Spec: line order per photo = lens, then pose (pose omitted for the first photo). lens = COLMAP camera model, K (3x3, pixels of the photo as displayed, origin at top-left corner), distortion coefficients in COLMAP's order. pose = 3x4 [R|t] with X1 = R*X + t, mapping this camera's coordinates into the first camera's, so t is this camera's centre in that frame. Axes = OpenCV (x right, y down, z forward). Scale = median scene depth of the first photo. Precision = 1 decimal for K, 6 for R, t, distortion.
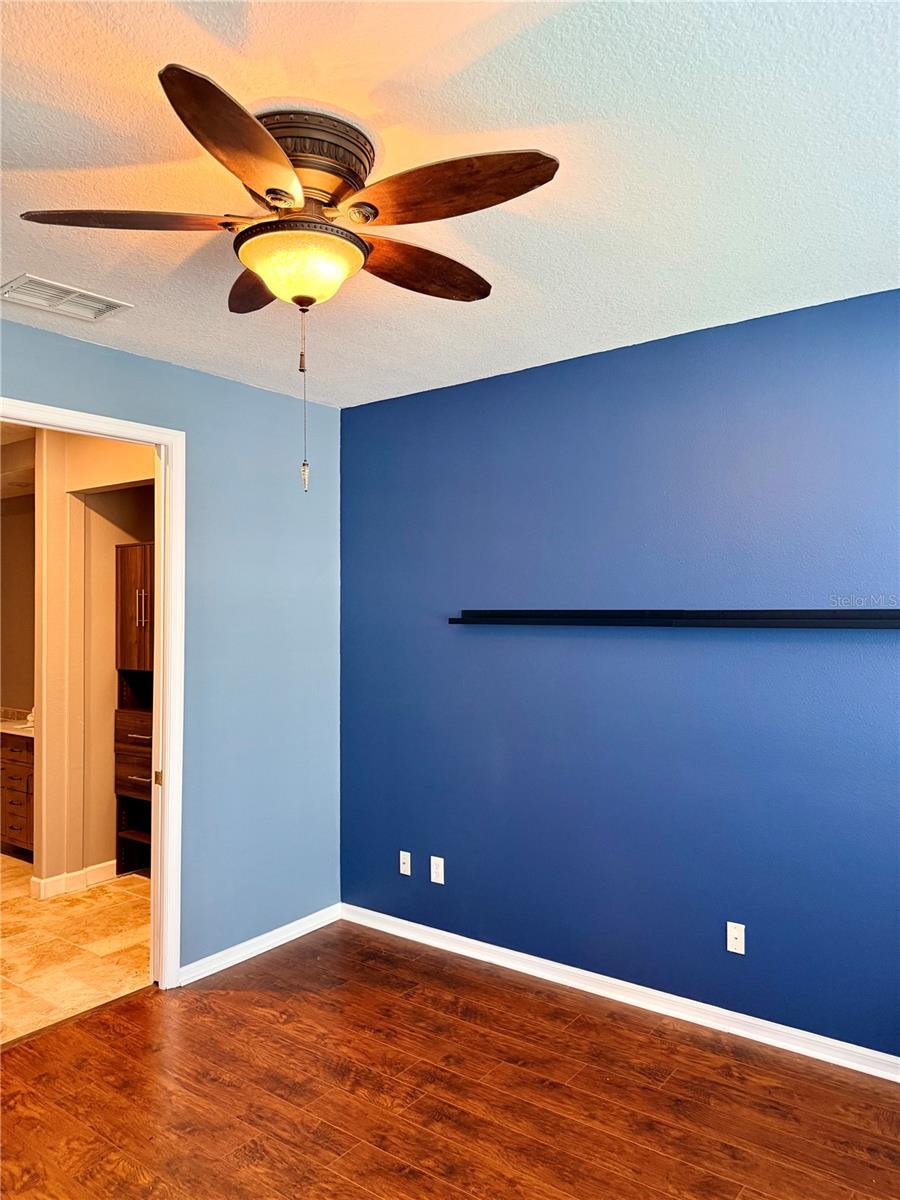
lens RADIAL K [[848.2, 0, 450.0], [0, 848.2, 600.0], [0, 0, 1]] dist [0.007644, 0.003231]
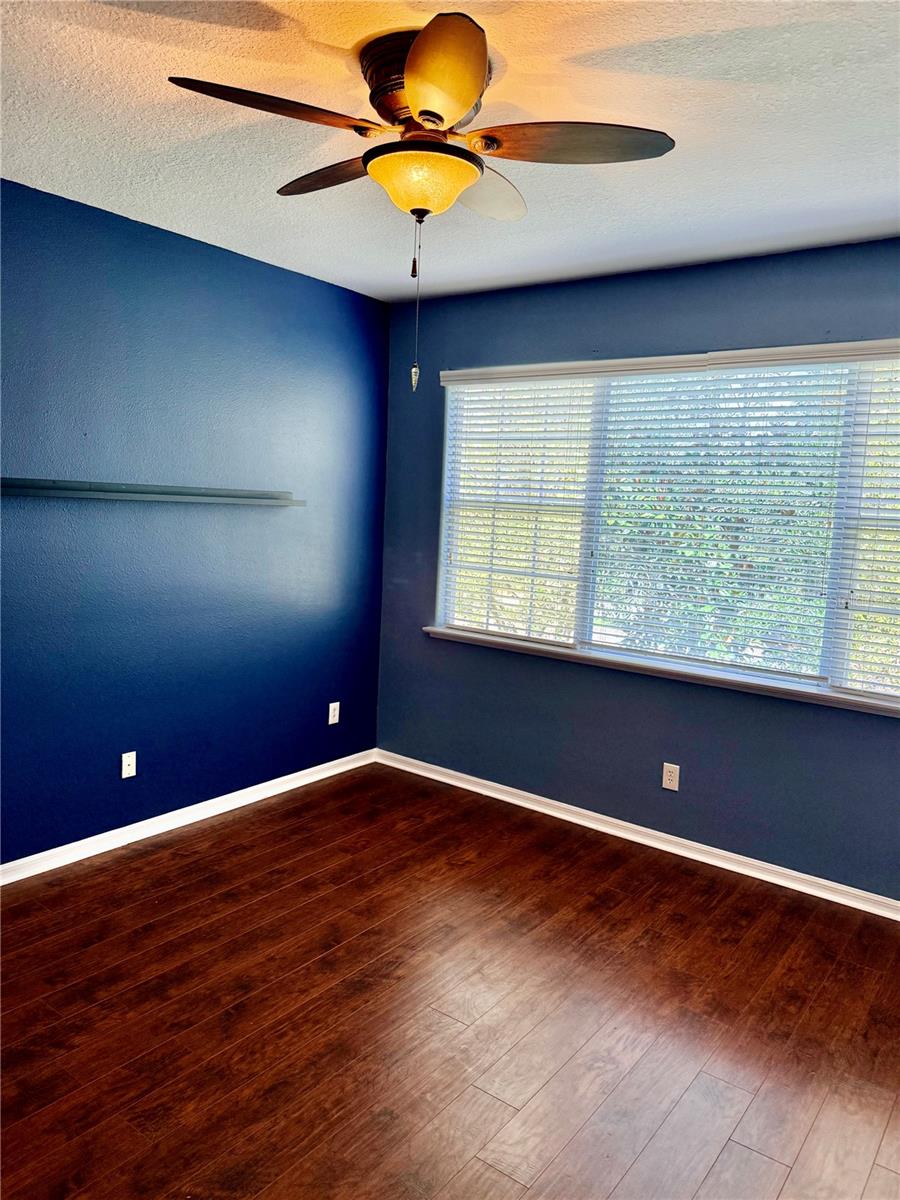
lens RADIAL K [[848.2, 0, 450.0], [0, 848.2, 600.0], [0, 0, 1]] dist [0.007644, 0.003231]
pose [[0.018314, -0.119679, 0.992644, -0.945377], [-0.059734, 0.990906, 0.120572, 0.004111], [-0.998046, -0.061503, 0.010998, 0.664981]]
